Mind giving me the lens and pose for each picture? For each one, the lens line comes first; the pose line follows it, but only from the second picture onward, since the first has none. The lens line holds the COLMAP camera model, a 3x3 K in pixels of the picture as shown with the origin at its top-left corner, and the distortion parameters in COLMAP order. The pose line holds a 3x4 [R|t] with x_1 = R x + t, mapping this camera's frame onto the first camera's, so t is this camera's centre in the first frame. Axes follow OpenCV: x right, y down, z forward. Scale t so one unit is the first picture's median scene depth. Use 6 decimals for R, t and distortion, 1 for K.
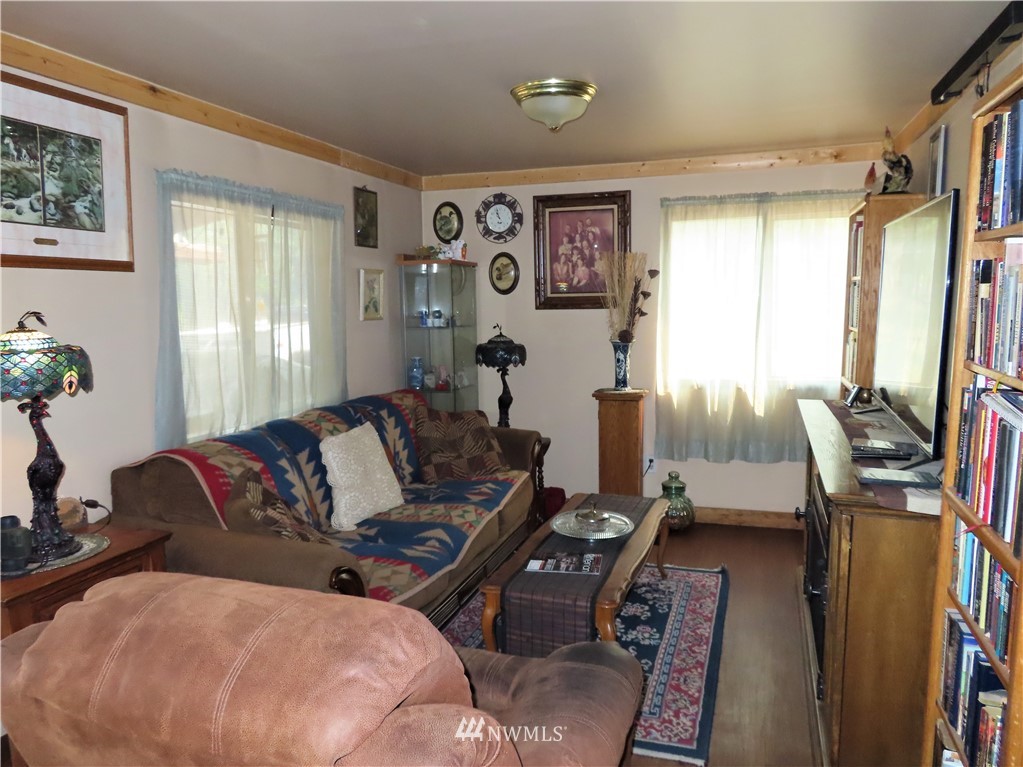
lens RADIAL K [[731.6, 0, 513.1], [0, 731.6, 383.6], [0, 0, 1]] dist [-0.001883, 0.006691]
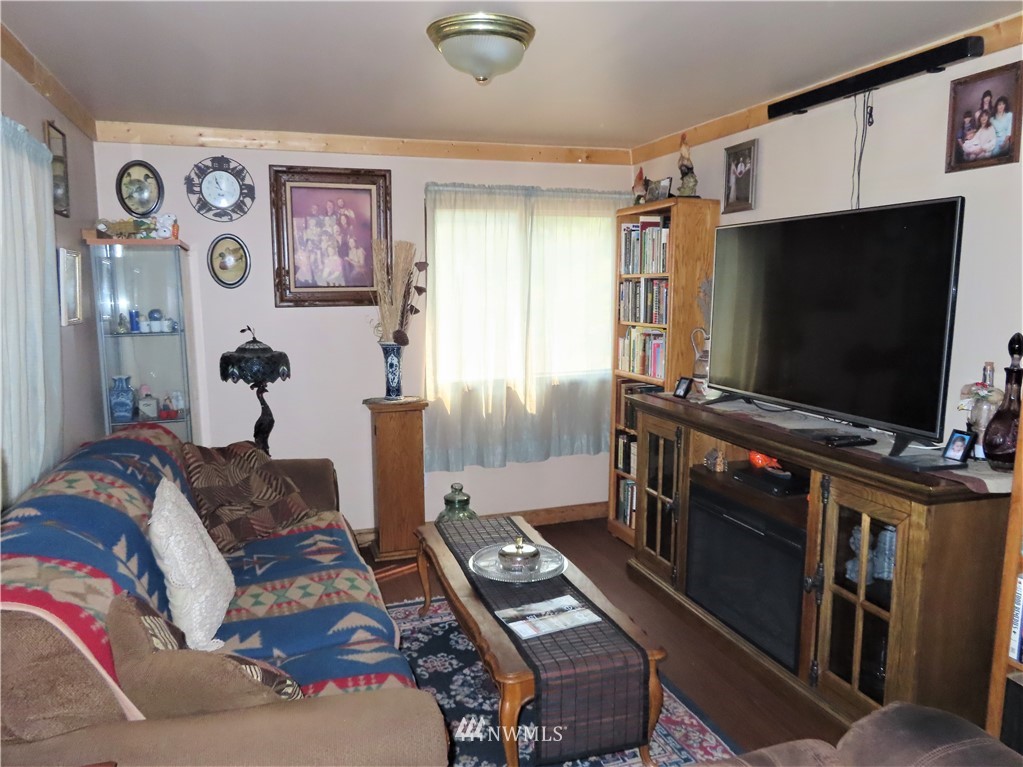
lens RADIAL K [[731.6, 0, 508.3], [0, 731.6, 383.6], [0, 0, 1]] dist [-0.001883, 0.006691]
pose [[0.806544, -0.067123, 0.587351, -0.256684], [0.066814, 0.997517, 0.022249, -0.020473], [-0.587386, 0.021298, 0.809026, 0.218916]]
